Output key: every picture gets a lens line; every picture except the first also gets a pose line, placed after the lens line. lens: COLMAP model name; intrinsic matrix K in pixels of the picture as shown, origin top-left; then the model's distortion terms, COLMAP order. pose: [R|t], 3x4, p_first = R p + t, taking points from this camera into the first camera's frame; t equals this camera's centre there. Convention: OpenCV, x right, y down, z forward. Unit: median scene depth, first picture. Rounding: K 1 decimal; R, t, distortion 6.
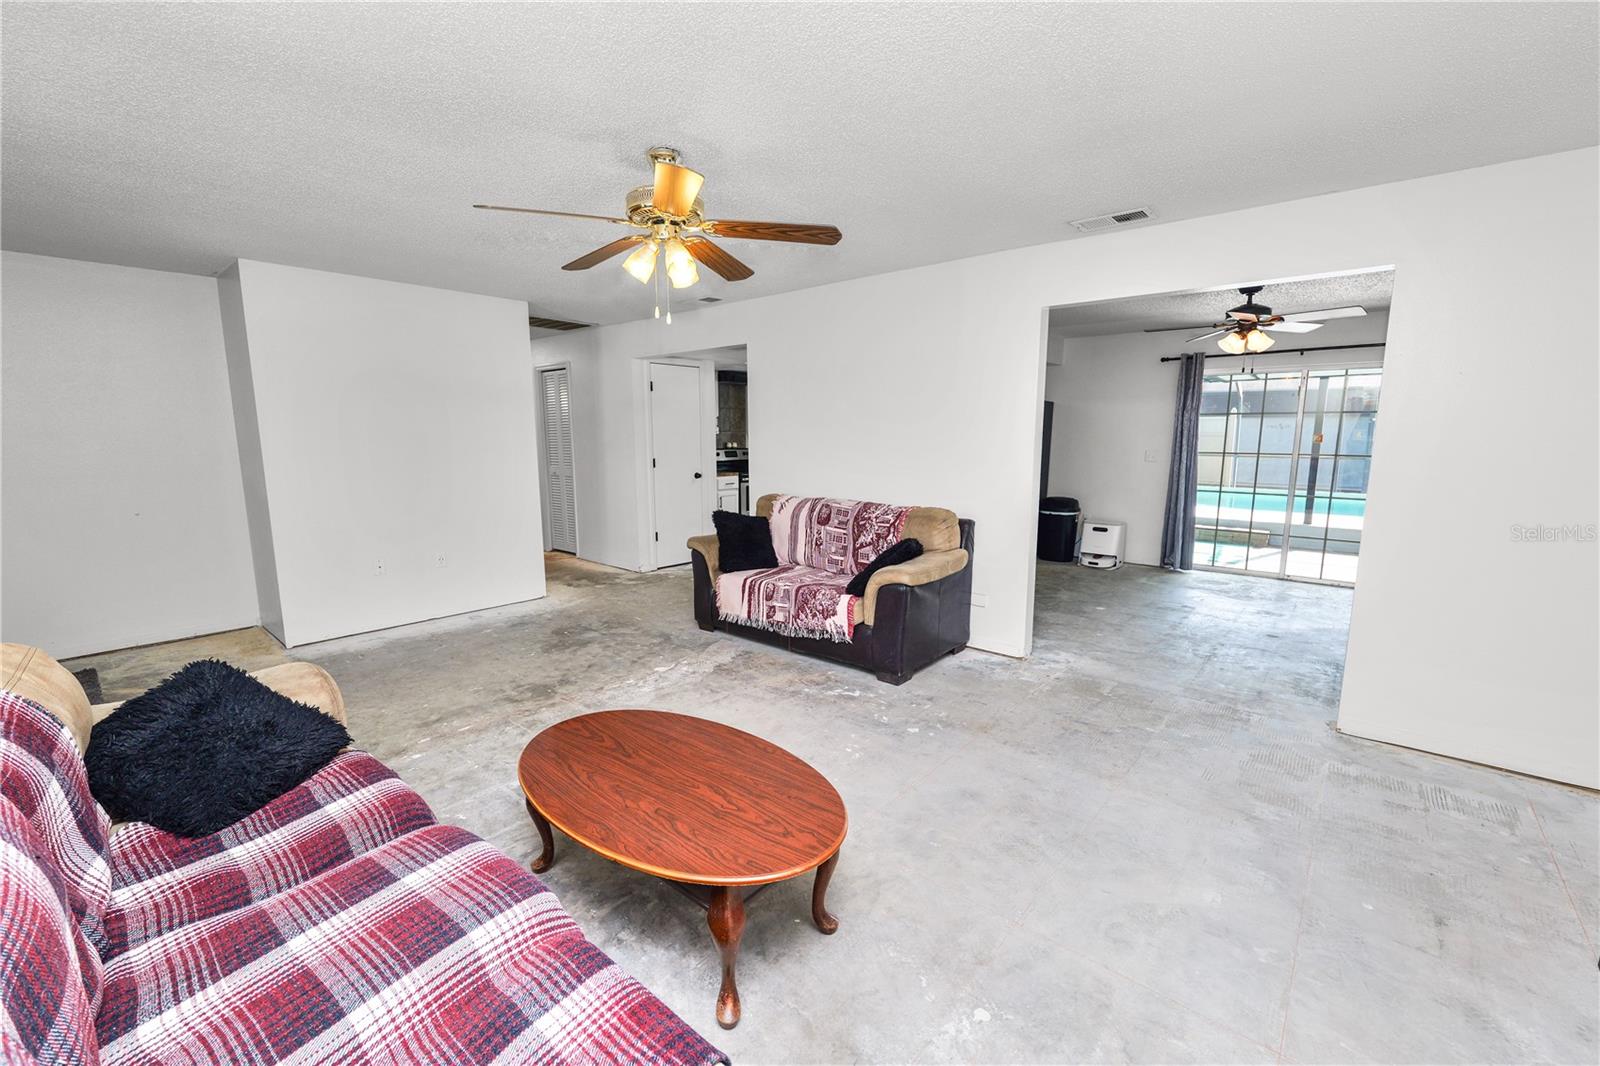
lens RADIAL K [[657.5, 0, 802.3], [0, 657.5, 533.5], [0, 0, 1]] dist [-0.013272, 0.000612]
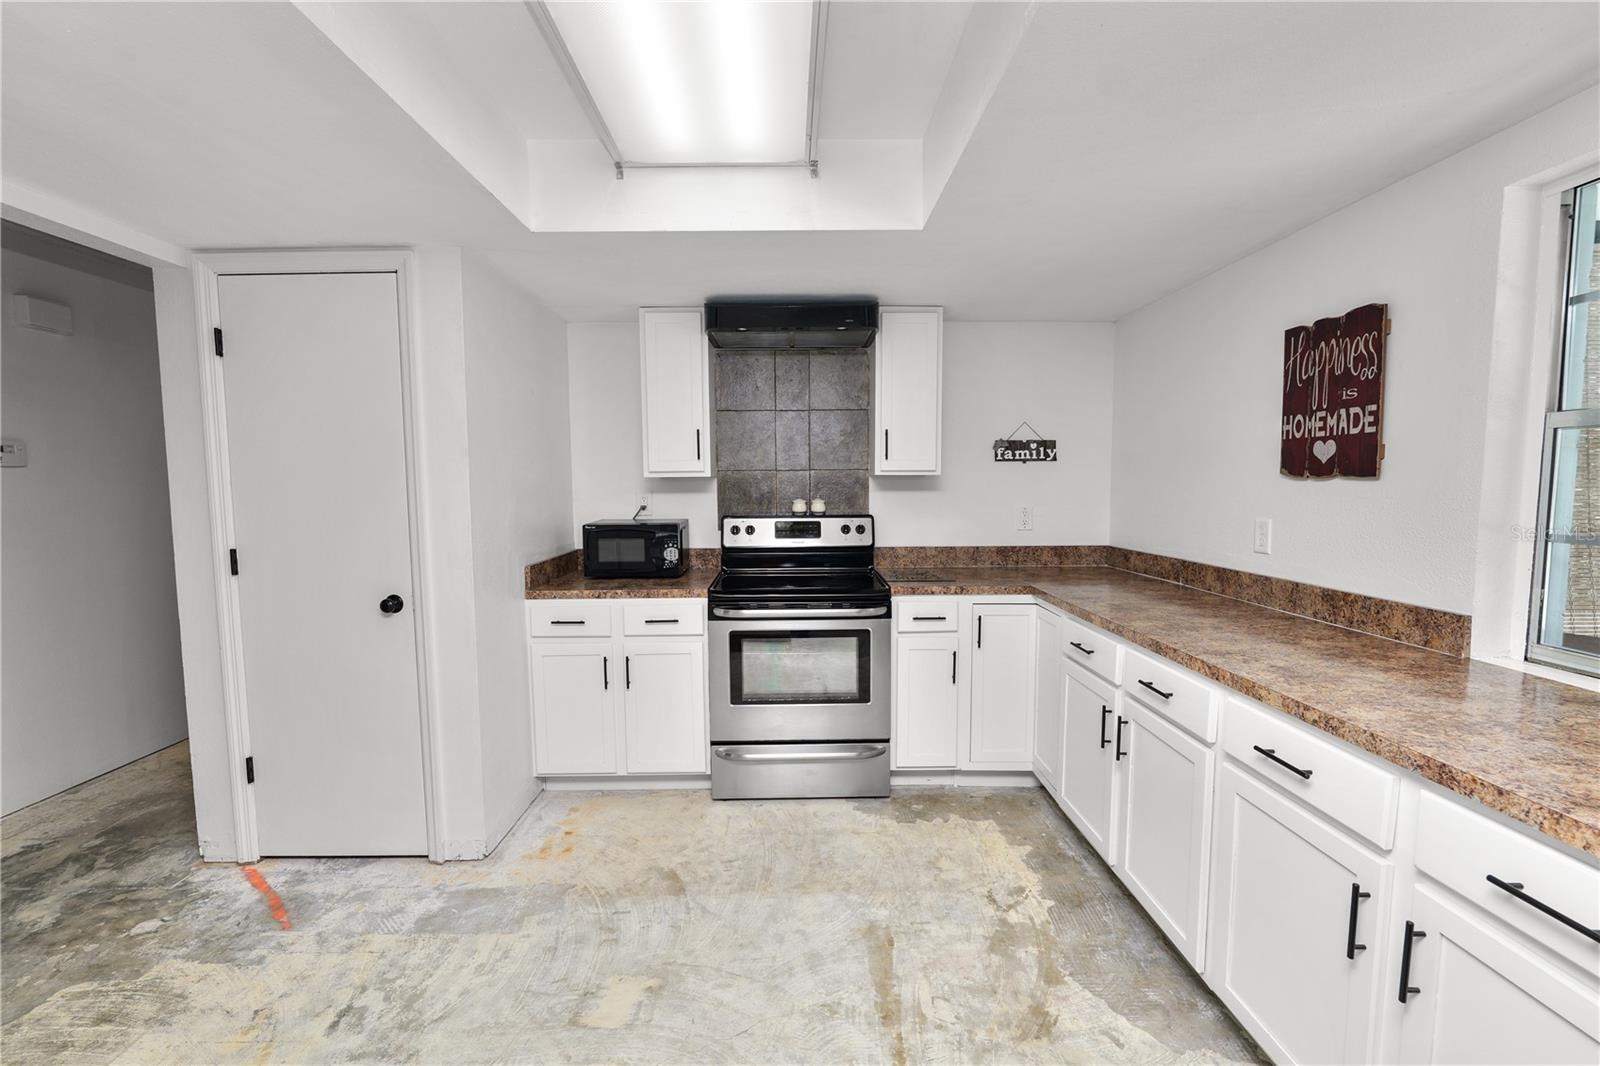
lens RADIAL K [[657.5, 0, 803.4], [0, 657.5, 533.7], [0, 0, 1]] dist [-0.013272, 0.000612]
pose [[0.666972, 0.050521, -0.743368, 0.358051], [-0.106669, 0.993896, -0.028159, -0.233631], [0.737407, 0.098075, 0.668290, 1.625619]]
